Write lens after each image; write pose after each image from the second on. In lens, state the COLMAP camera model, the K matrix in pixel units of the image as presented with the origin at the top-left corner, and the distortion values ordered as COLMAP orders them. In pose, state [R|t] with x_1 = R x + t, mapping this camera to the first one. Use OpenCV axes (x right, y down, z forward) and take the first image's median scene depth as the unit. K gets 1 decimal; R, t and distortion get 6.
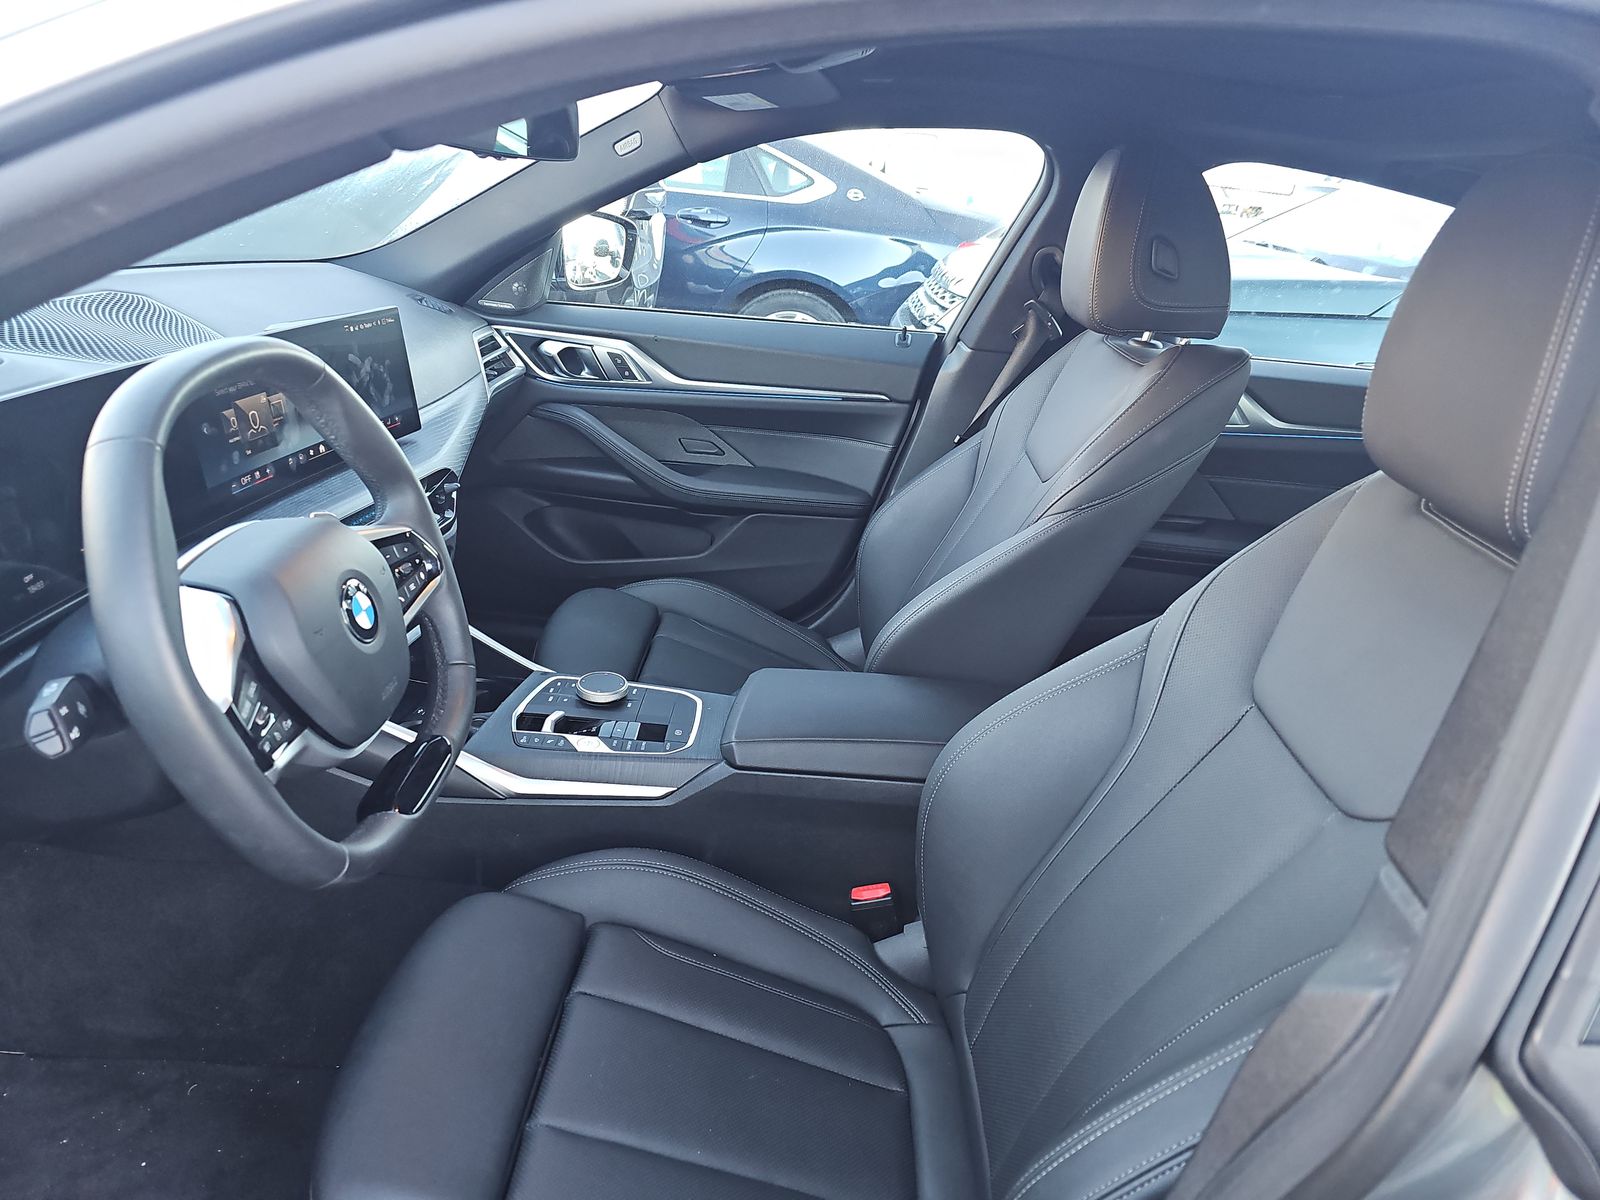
lens RADIAL K [[1055.0, 0, 797.9], [0, 1055.0, 629.7], [0, 0, 1]] dist [0.073377, -0.001318]
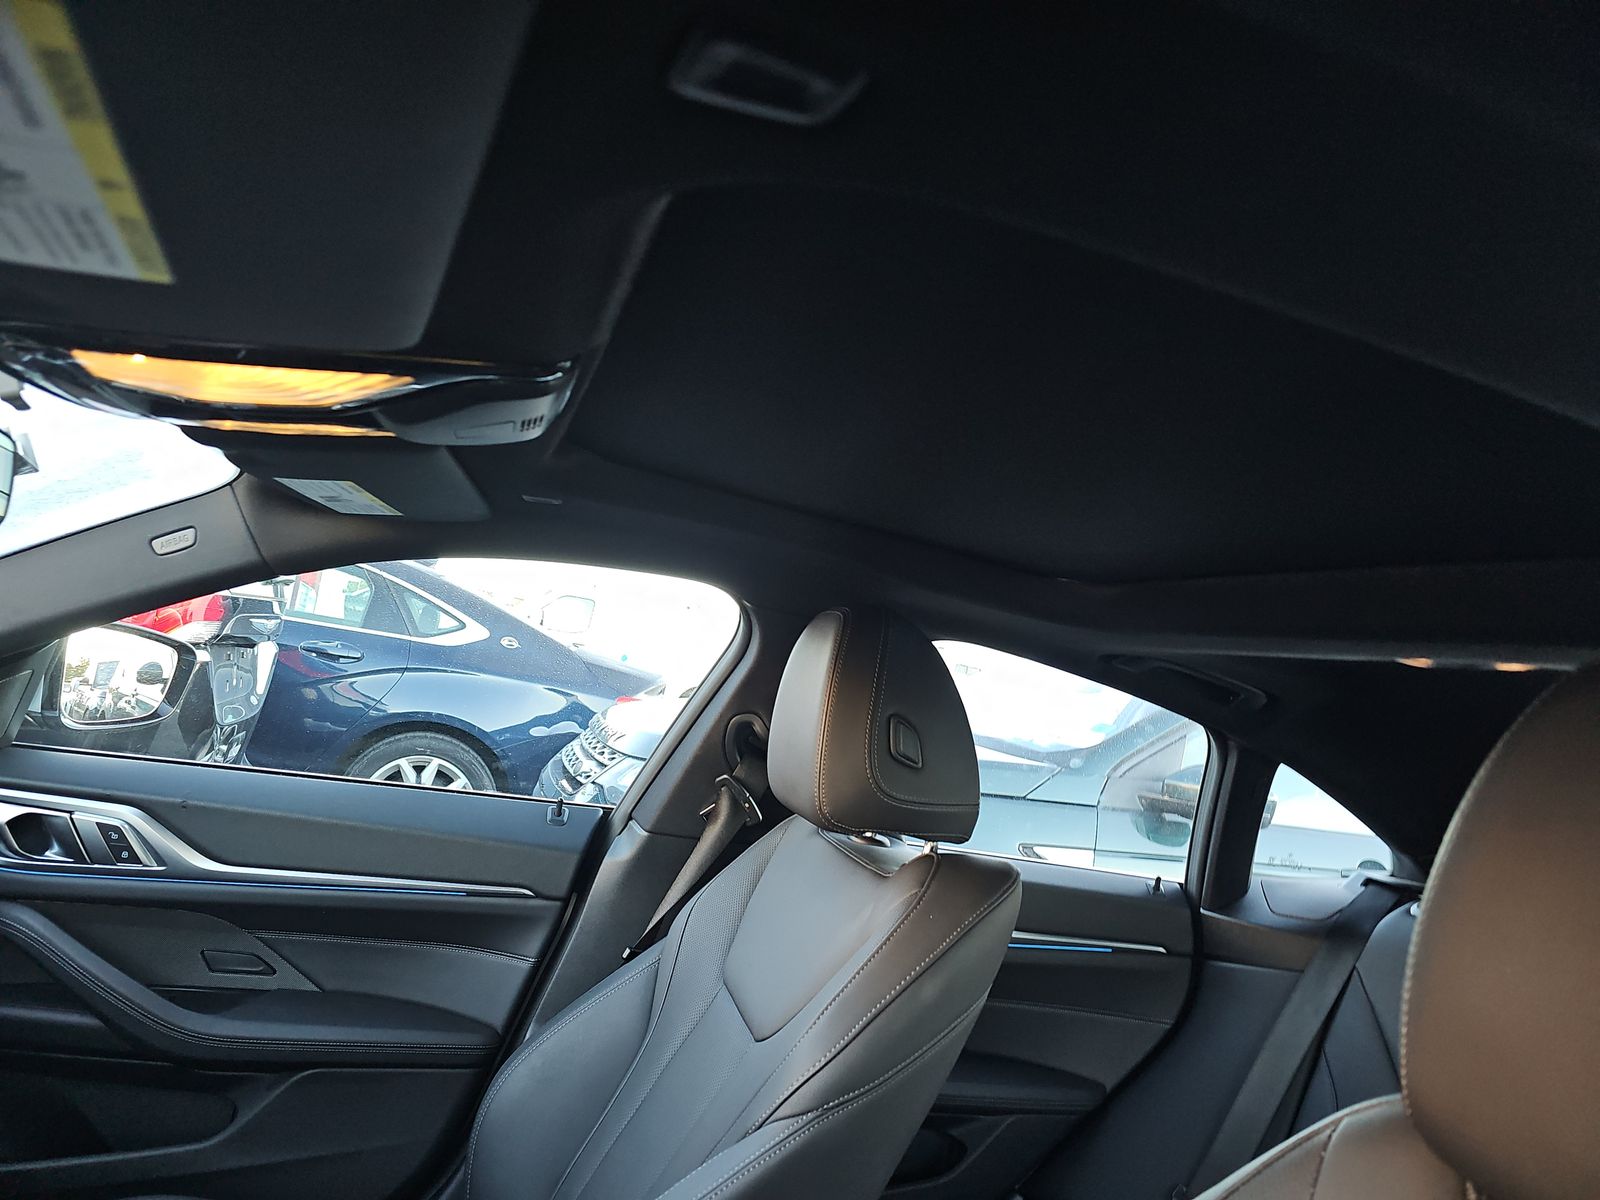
lens RADIAL K [[1055.8, 0, 800.0], [0, 1055.8, 600.0], [0, 0, 1]] dist [0.000684, -0.001558]
pose [[0.947289, 0.094645, 0.306082, 0.017862], [0.044366, 0.907411, -0.417895, -0.088233], [-0.317294, 0.409447, 0.855382, 0.234645]]
